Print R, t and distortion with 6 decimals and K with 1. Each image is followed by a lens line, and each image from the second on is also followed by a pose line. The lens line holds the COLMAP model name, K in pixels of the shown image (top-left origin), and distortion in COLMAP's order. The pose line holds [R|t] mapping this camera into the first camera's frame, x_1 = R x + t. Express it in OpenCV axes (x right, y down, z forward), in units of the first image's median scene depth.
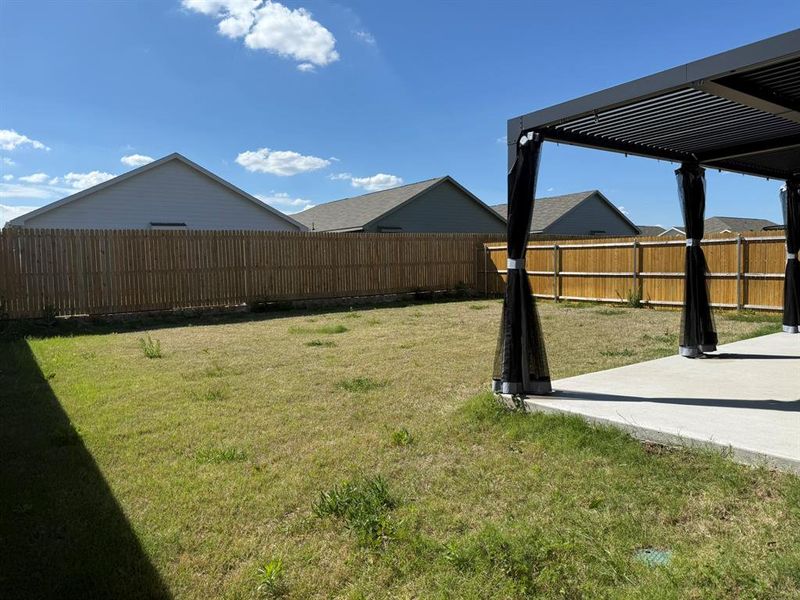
lens RADIAL K [[562.7, 0, 397.4], [0, 562.7, 304.5], [0, 0, 1]] dist [0.096501, -0.146607]
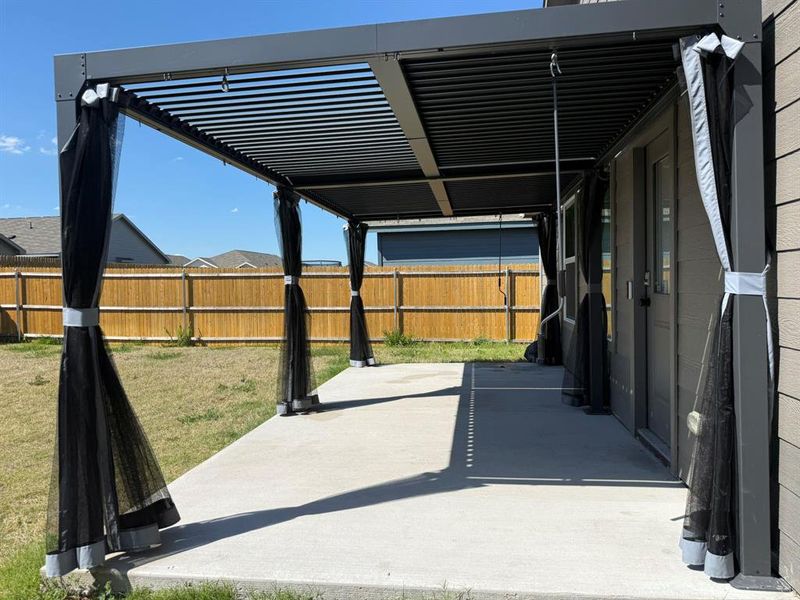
lens RADIAL K [[562.7, 0, 397.4], [0, 562.7, 304.5], [0, 0, 1]] dist [0.096501, -0.146607]
pose [[0.700919, -0.013131, 0.713120, 0.010401], [0.048418, 0.998400, -0.029205, -0.017729], [-0.711595, 0.054998, 0.700434, 0.132389]]
